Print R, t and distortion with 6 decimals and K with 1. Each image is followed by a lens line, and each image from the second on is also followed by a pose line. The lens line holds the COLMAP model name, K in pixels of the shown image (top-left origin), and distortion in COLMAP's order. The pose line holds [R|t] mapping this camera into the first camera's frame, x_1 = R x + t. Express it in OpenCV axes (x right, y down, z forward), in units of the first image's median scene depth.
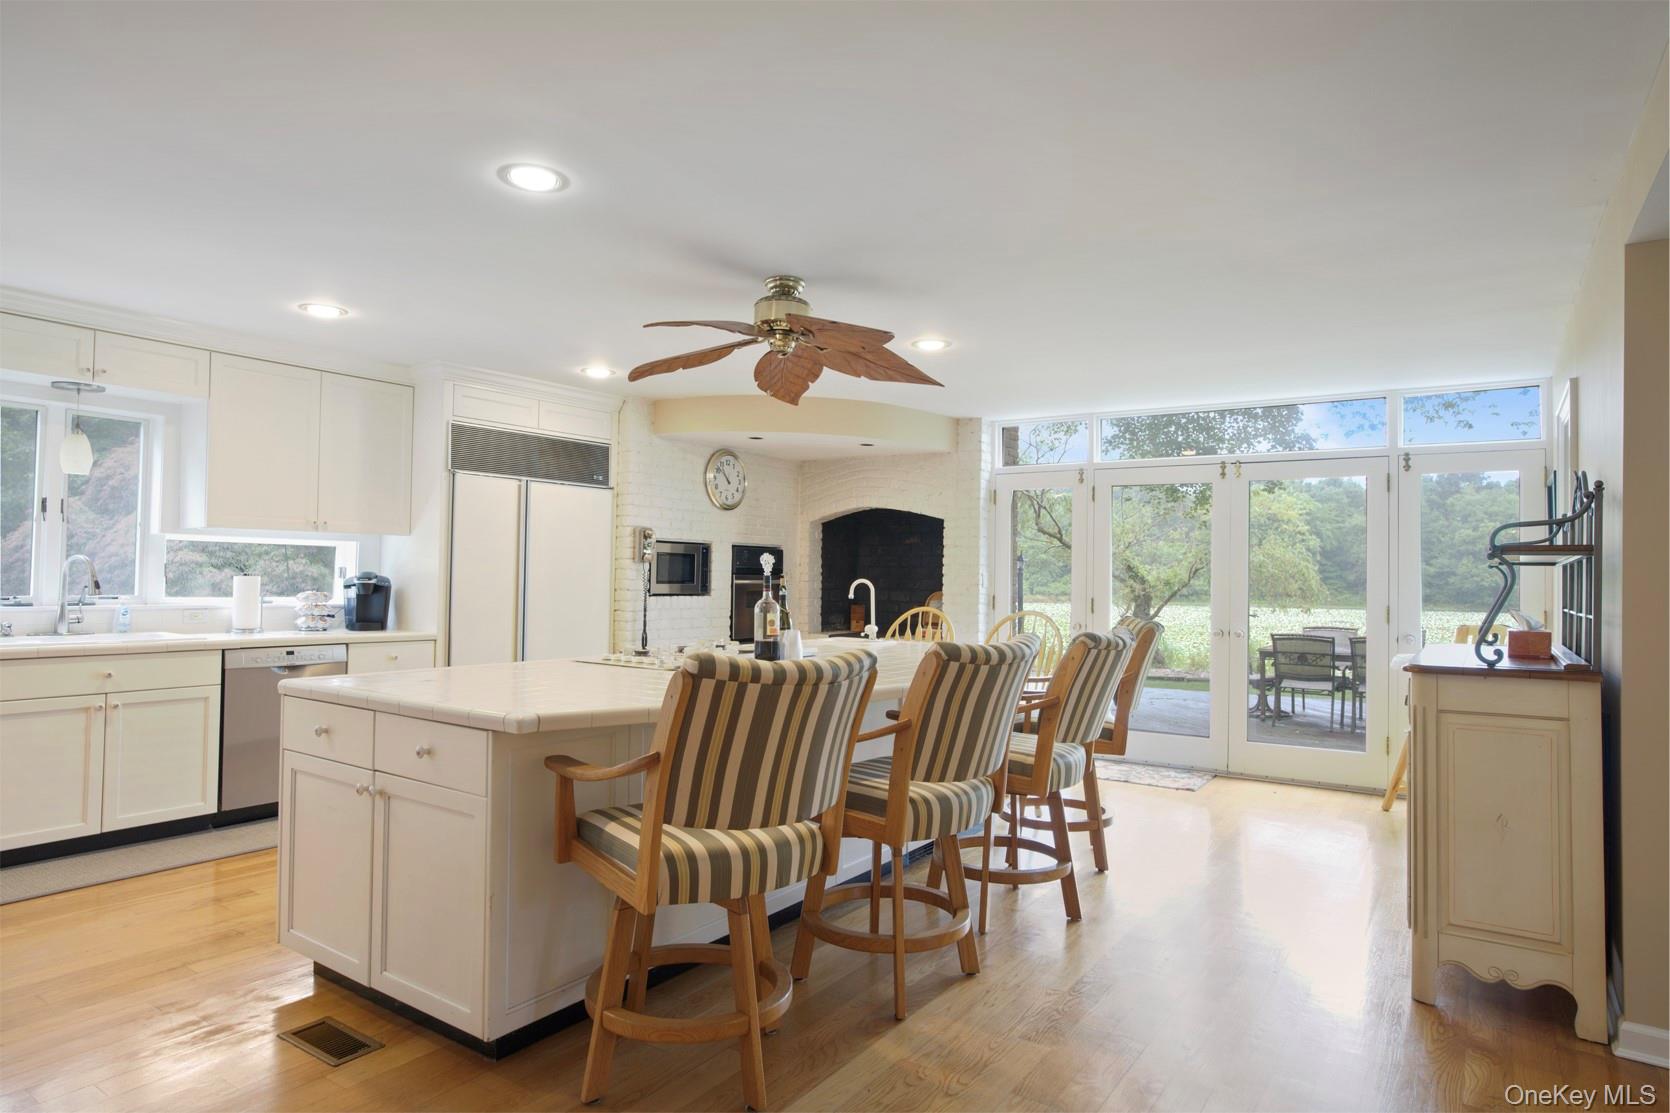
lens RADIAL K [[952.7, 0, 843.2], [0, 952.7, 554.0], [0, 0, 1]] dist [-0.019712, -0.000178]
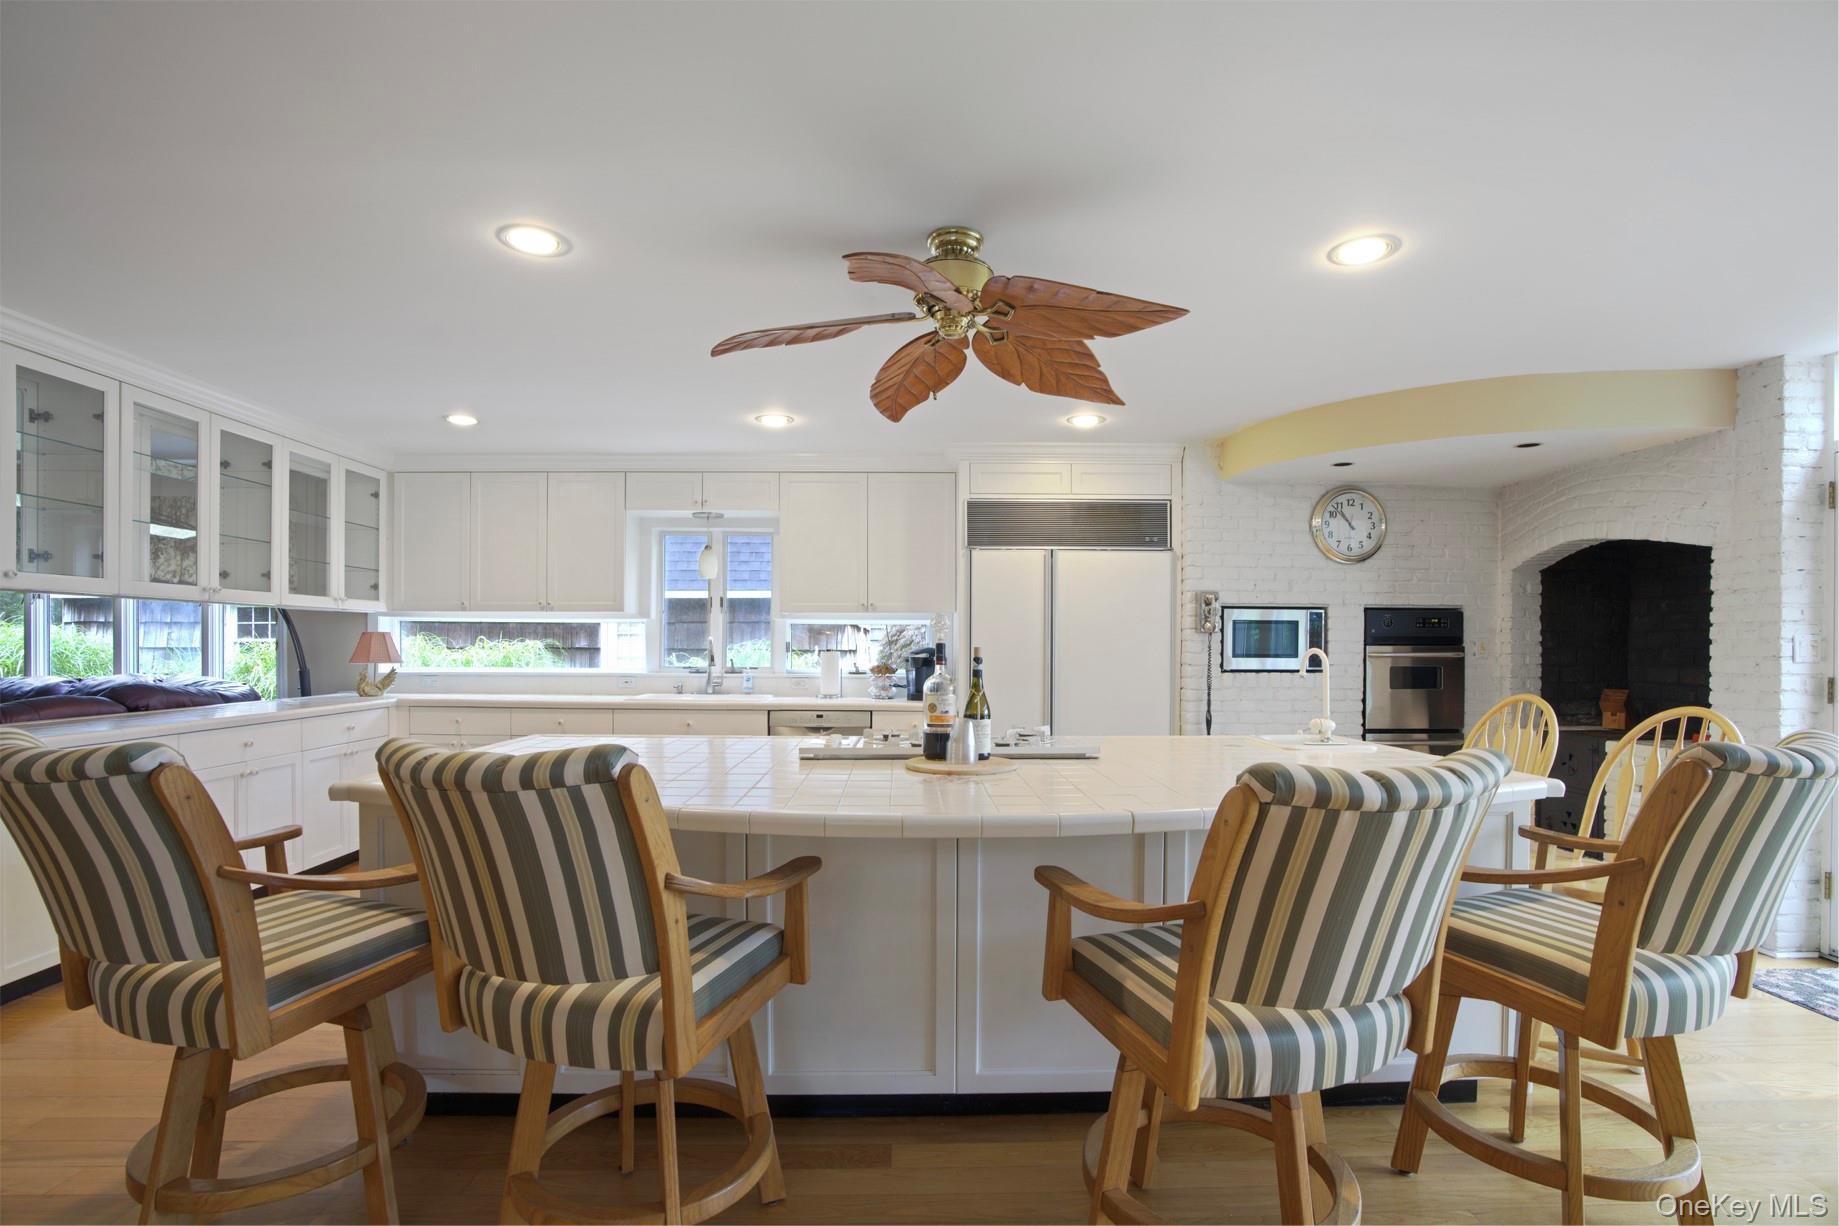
lens RADIAL K [[848.6, 0, 918.5], [0, 848.6, 617.4], [0, 0, 1]] dist [-0.071417, 0.029428]
pose [[0.587482, -0.039684, -0.808264, 0.246044], [0.023424, 0.999212, -0.032033, 0.013142], [0.808898, -0.000114, 0.587948, 0.345567]]
